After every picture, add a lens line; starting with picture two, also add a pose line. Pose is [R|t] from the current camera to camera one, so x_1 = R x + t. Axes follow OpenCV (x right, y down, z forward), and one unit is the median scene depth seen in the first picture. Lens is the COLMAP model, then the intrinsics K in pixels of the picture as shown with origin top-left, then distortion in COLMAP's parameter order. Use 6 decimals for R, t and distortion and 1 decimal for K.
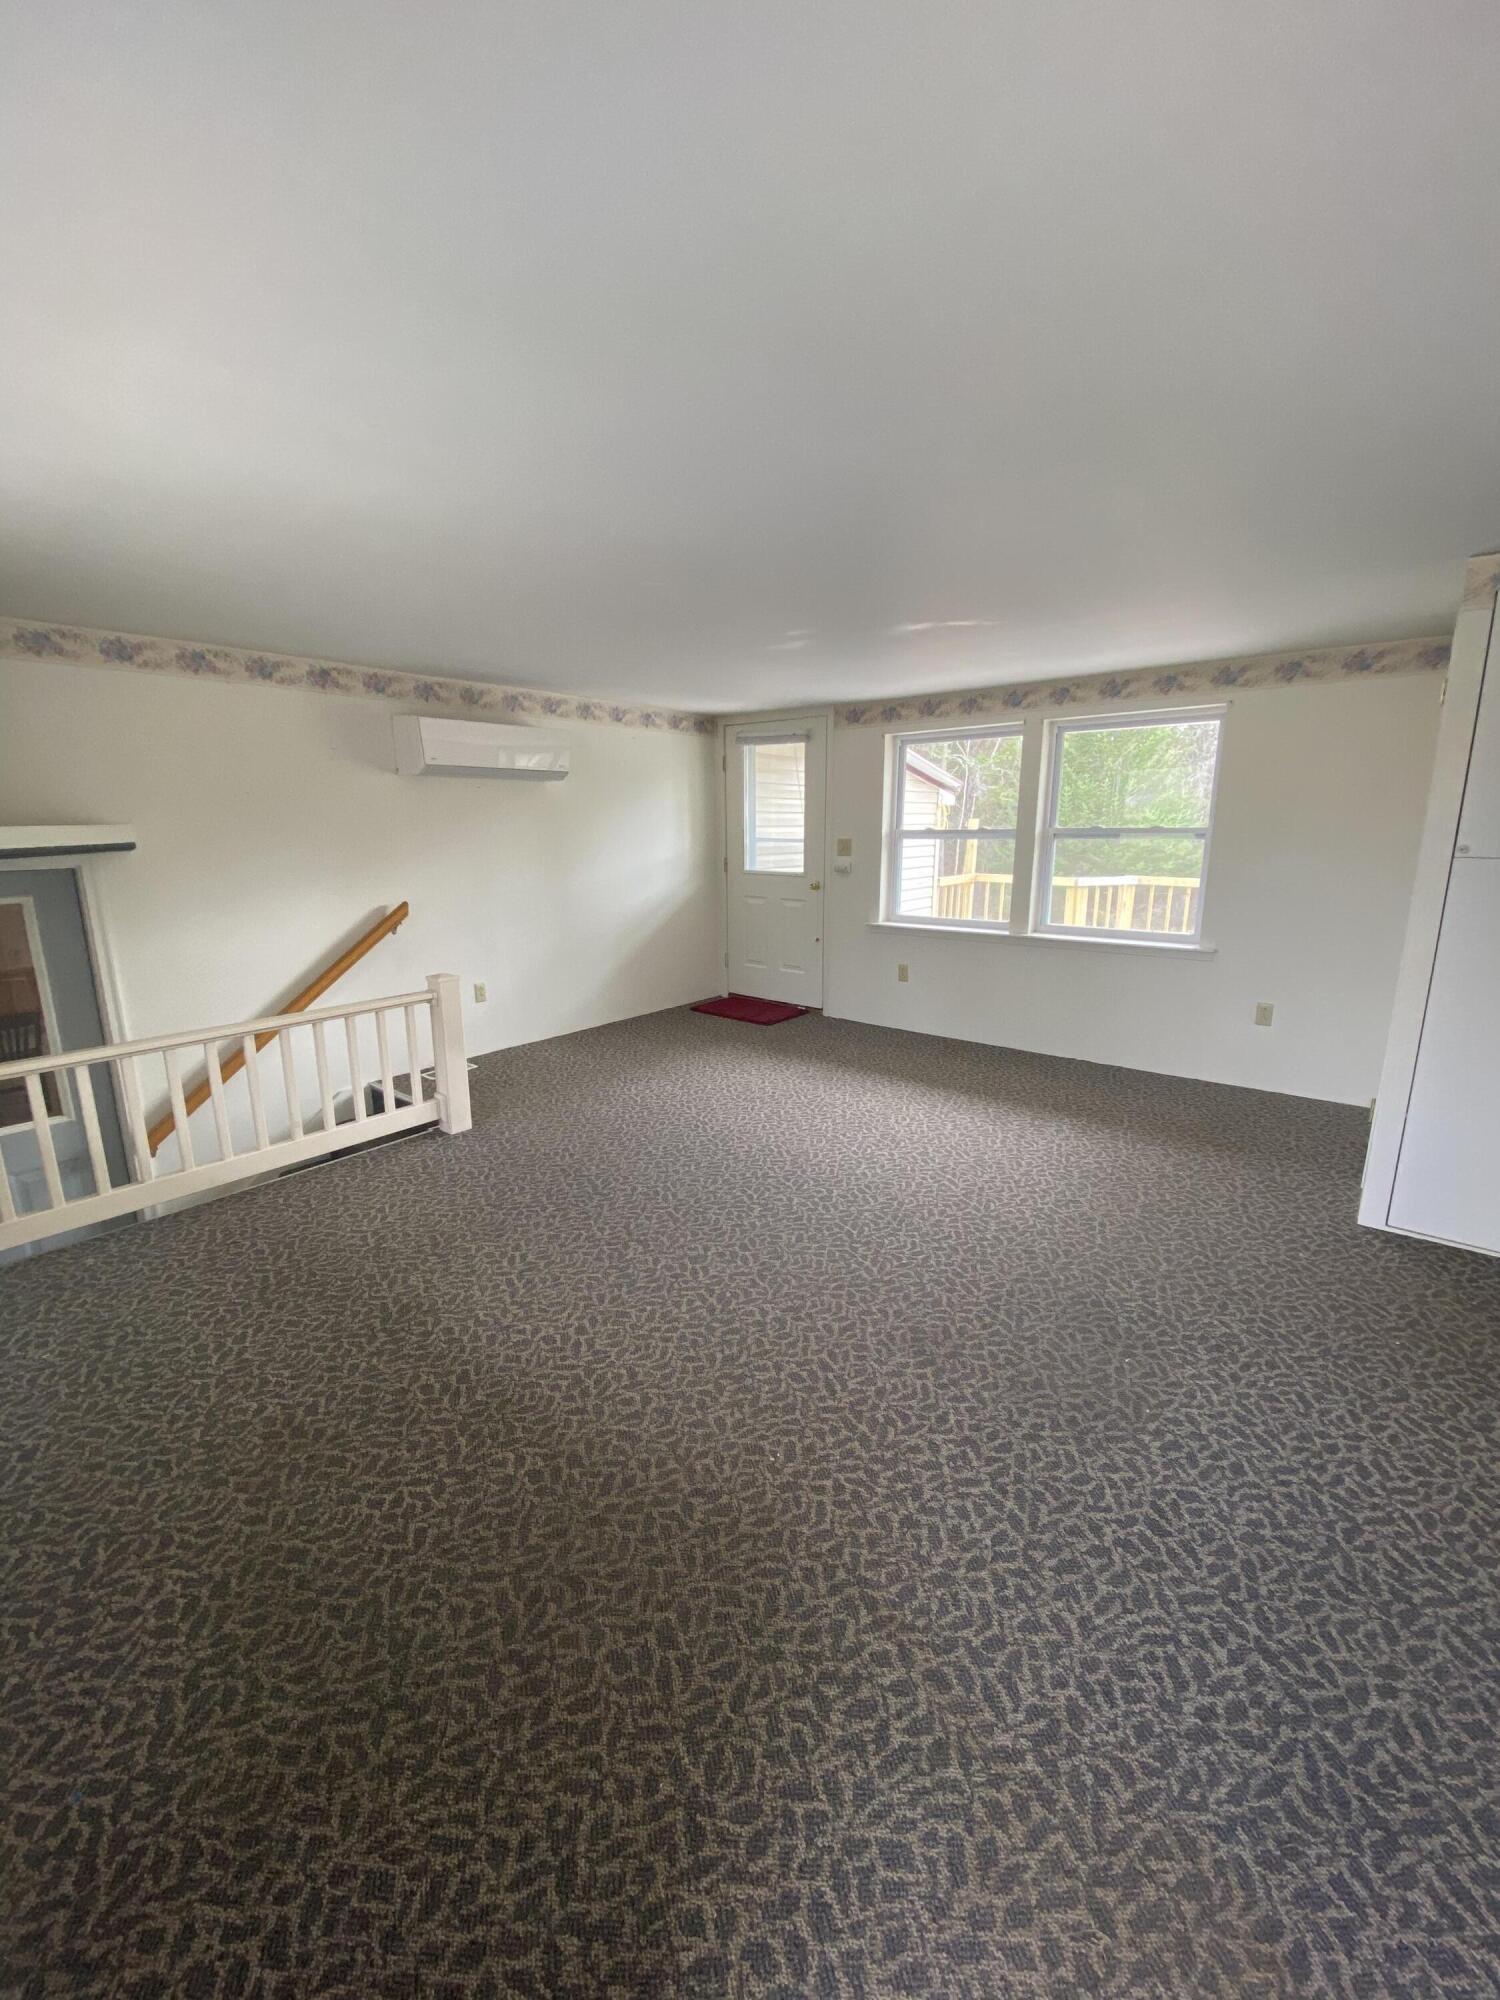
lens RADIAL K [[806.1, 0, 750.8], [0, 806.1, 998.1], [0, 0, 1]] dist [0.012387, -0.001056]
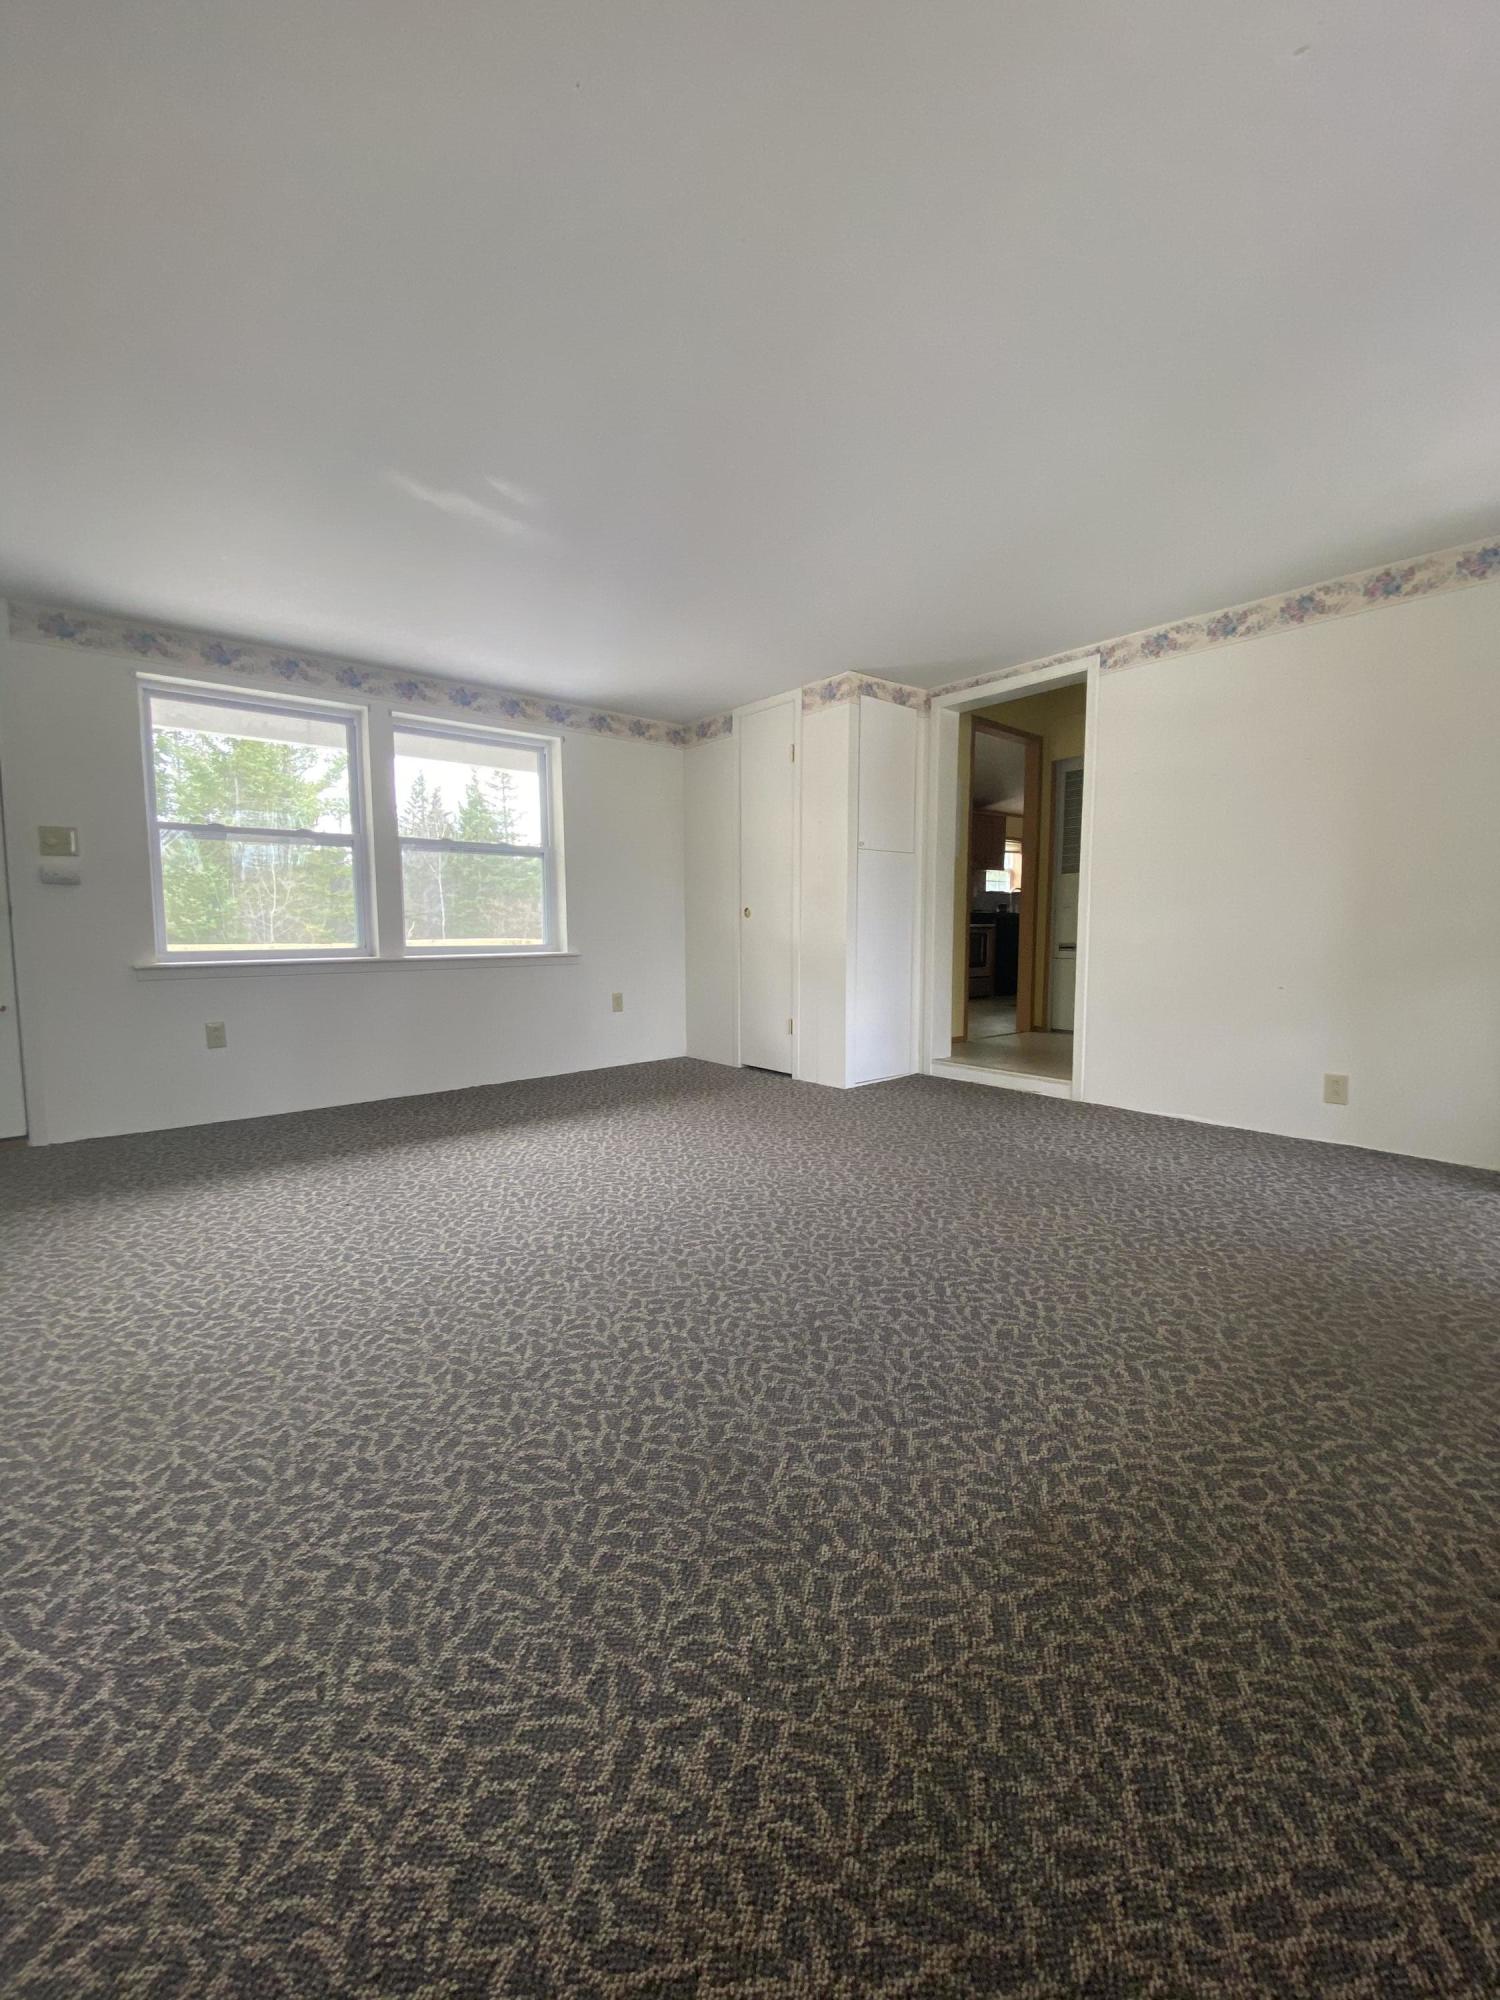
lens RADIAL K [[806.1, 0, 752.5], [0, 806.1, 1007.7], [0, 0, 1]] dist [0.012387, -0.001056]
pose [[0.185600, -0.098512, 0.977675, -0.493645], [0.210141, 0.975923, 0.058443, 0.000518], [-0.959892, 0.194602, 0.201833, 0.550195]]
